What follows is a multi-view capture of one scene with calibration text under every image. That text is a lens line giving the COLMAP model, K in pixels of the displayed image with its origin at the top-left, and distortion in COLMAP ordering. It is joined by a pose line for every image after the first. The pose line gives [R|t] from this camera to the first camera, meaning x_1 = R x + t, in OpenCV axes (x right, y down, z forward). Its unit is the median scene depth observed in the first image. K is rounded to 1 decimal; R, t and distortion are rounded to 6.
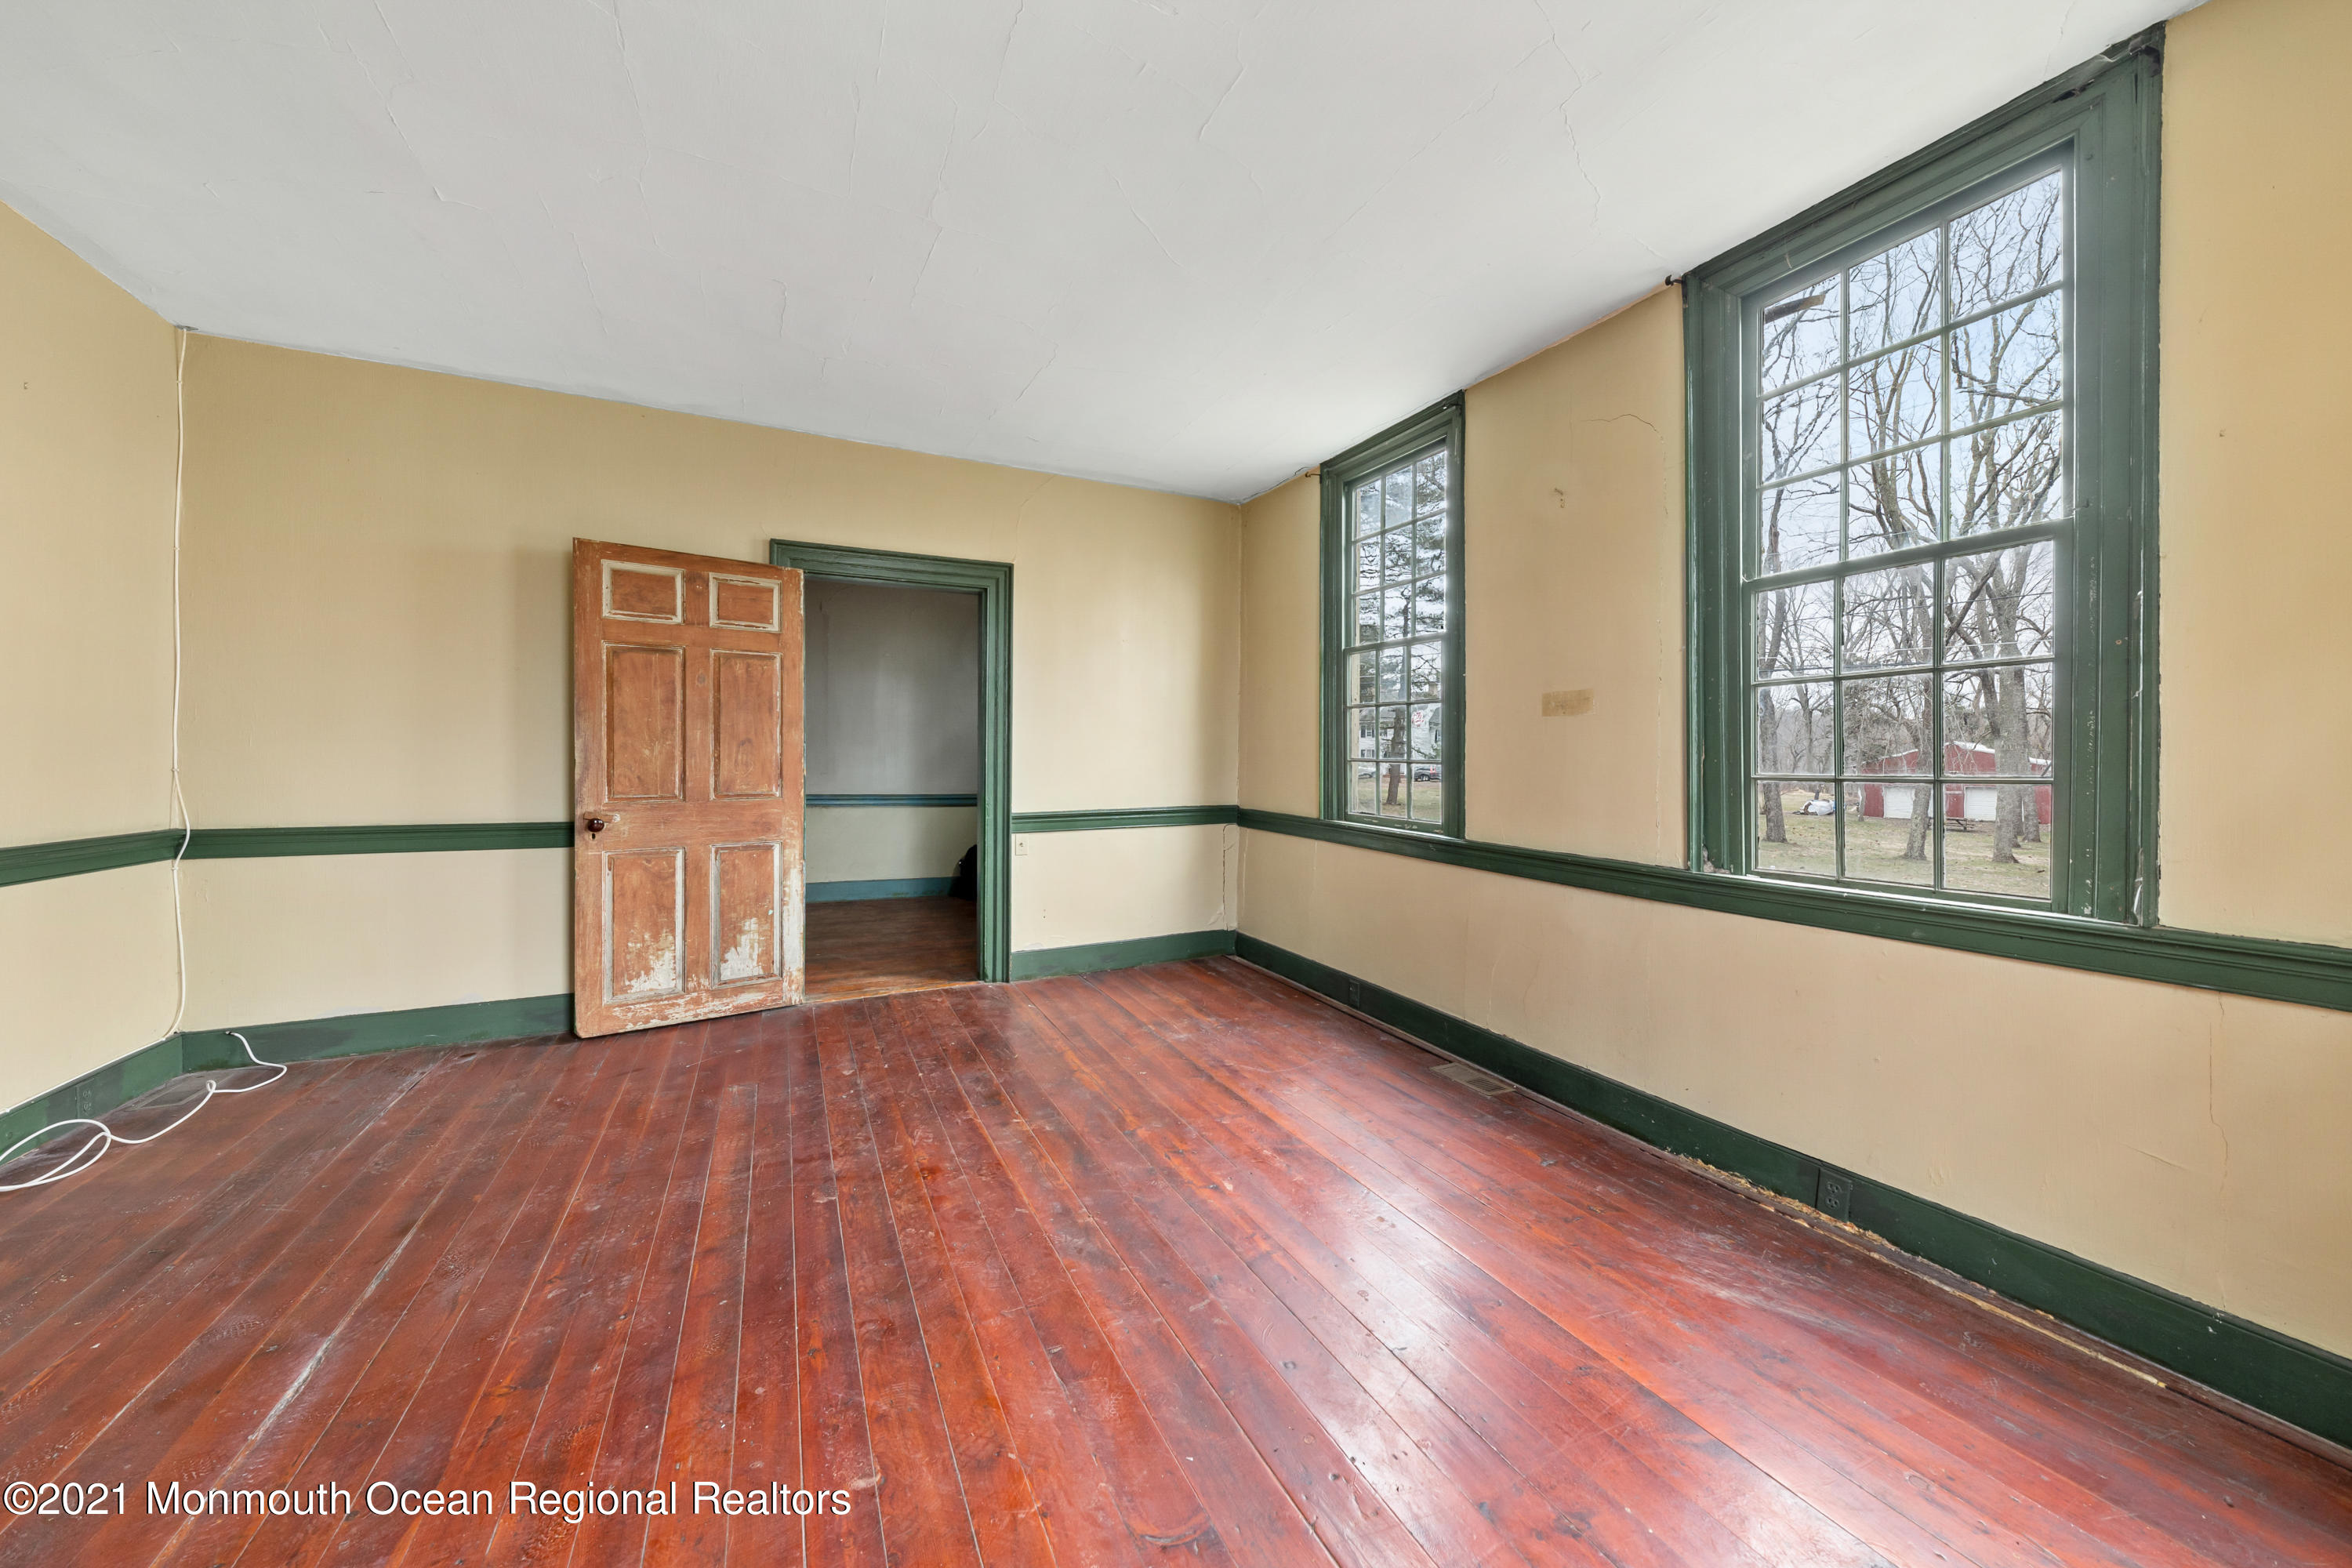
lens RADIAL K [[820.7, 0, 1172.2], [0, 820.7, 764.3], [0, 0, 1]] dist [-0.000606, -0.000564]
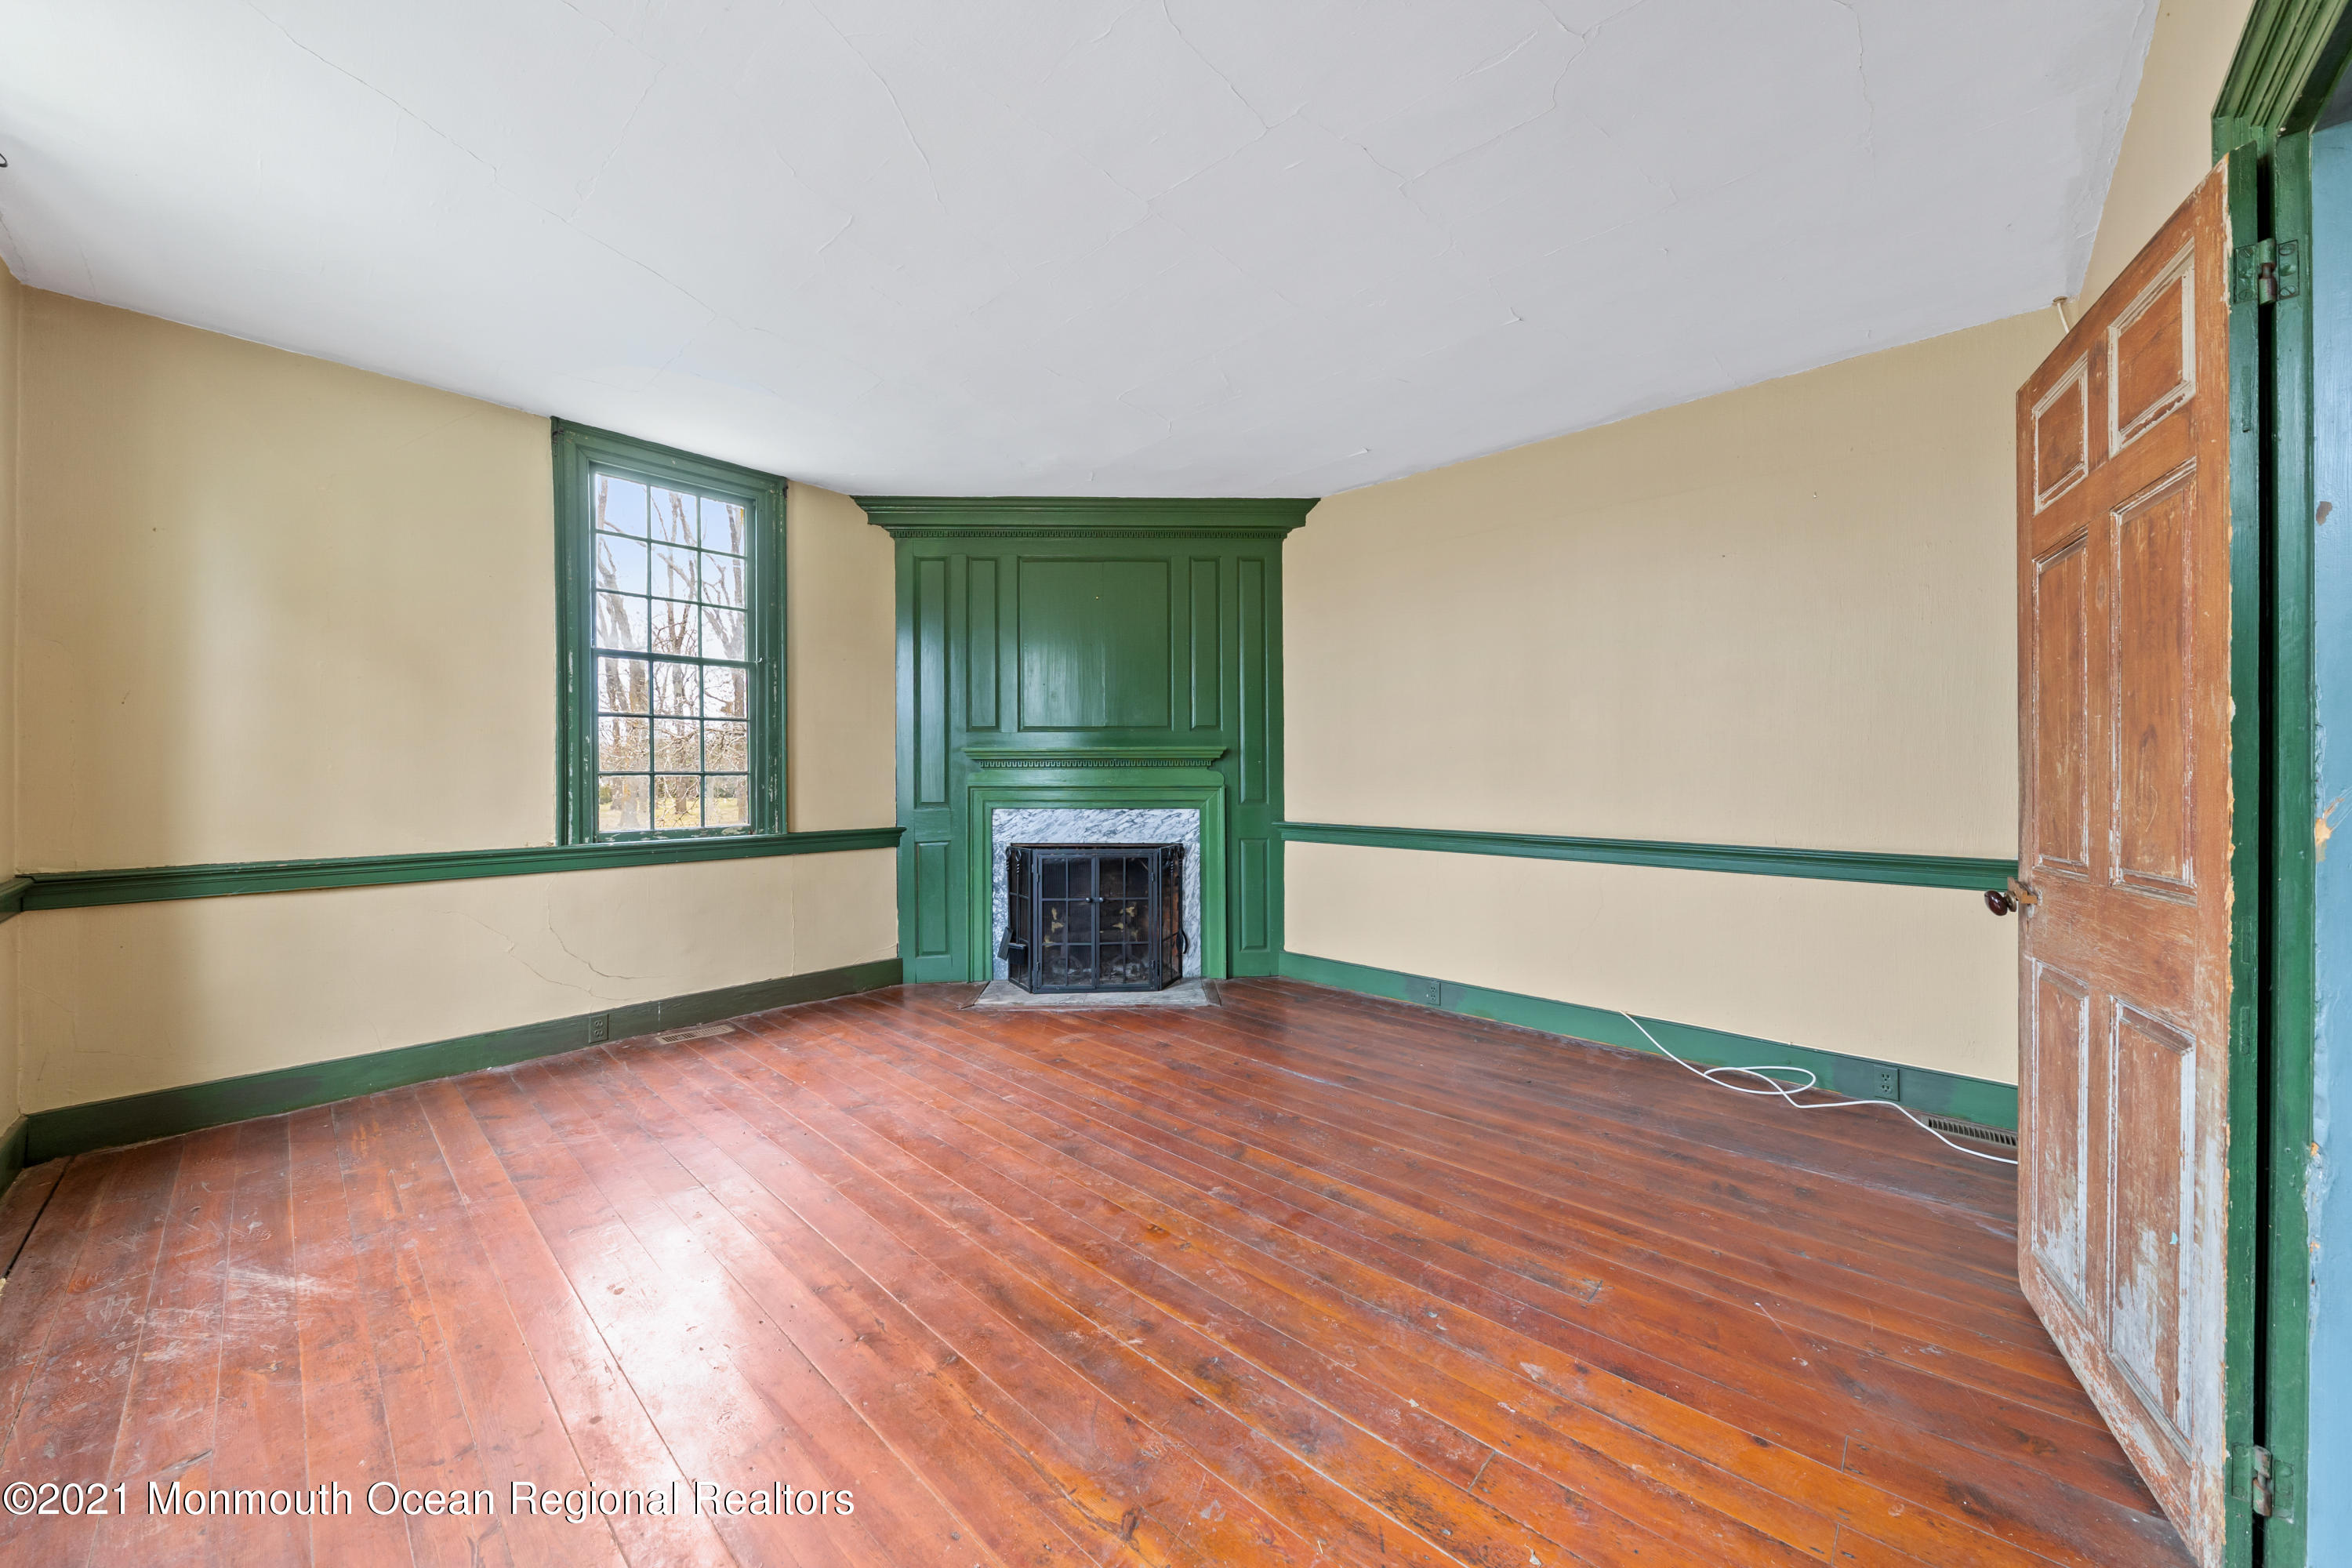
lens RADIAL K [[820.7, 0, 1174.7], [0, 820.7, 779.6], [0, 0, 1]] dist [-0.000606, -0.000564]
pose [[-0.928078, -0.007418, -0.372311, 0.027941], [-0.010217, 0.999932, 0.005547, -0.009533], [0.372245, 0.008952, -0.928091, 1.876924]]
